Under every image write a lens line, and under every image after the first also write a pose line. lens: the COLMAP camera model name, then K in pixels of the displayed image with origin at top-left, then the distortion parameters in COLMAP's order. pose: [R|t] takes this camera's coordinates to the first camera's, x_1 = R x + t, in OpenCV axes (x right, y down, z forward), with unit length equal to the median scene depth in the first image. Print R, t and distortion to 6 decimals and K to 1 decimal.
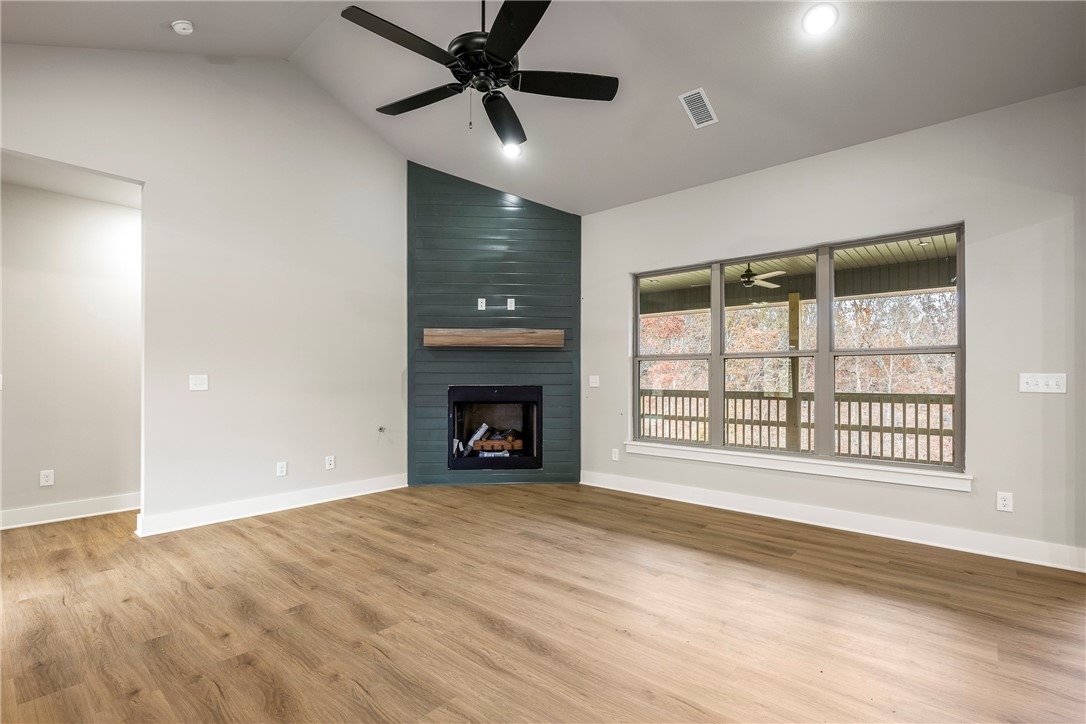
lens RADIAL K [[488.1, 0, 553.4], [0, 488.1, 373.6], [0, 0, 1]] dist [-0.000107, -0.000686]
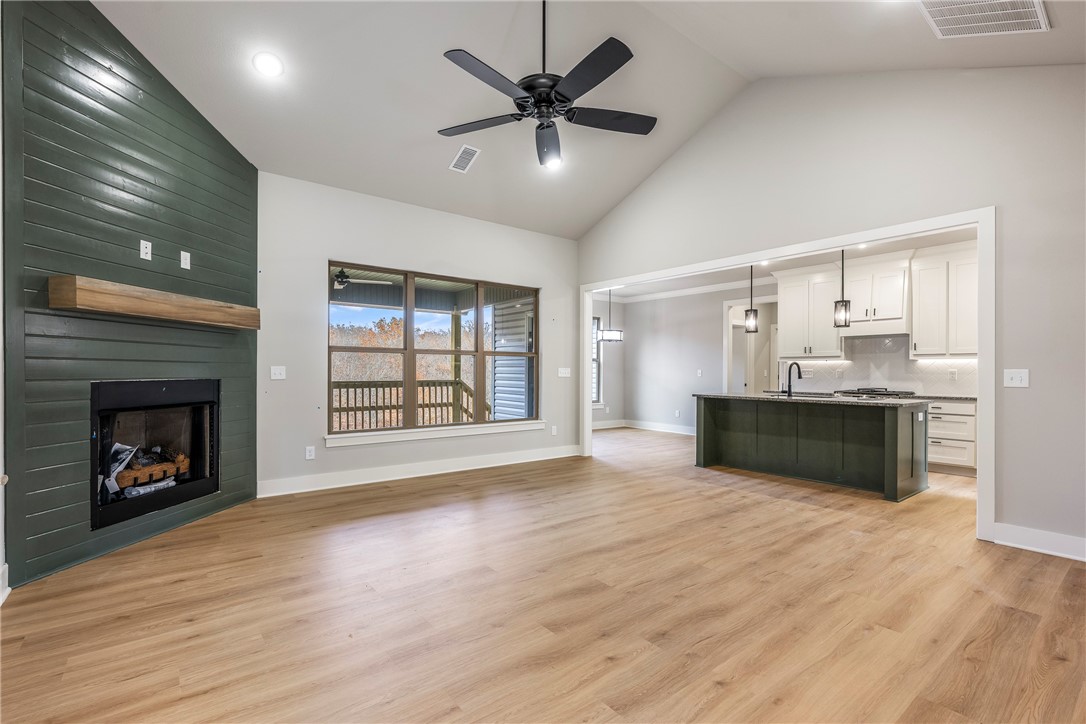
lens RADIAL K [[488.1, 0, 517.5], [0, 488.1, 373.2], [0, 0, 1]] dist [-0.000107, -0.000686]
pose [[0.236278, -0.004808, 0.971674, -0.649819], [-0.016738, 0.999819, 0.009018, 0.001213], [-0.971541, -0.018395, 0.236155, 0.394599]]
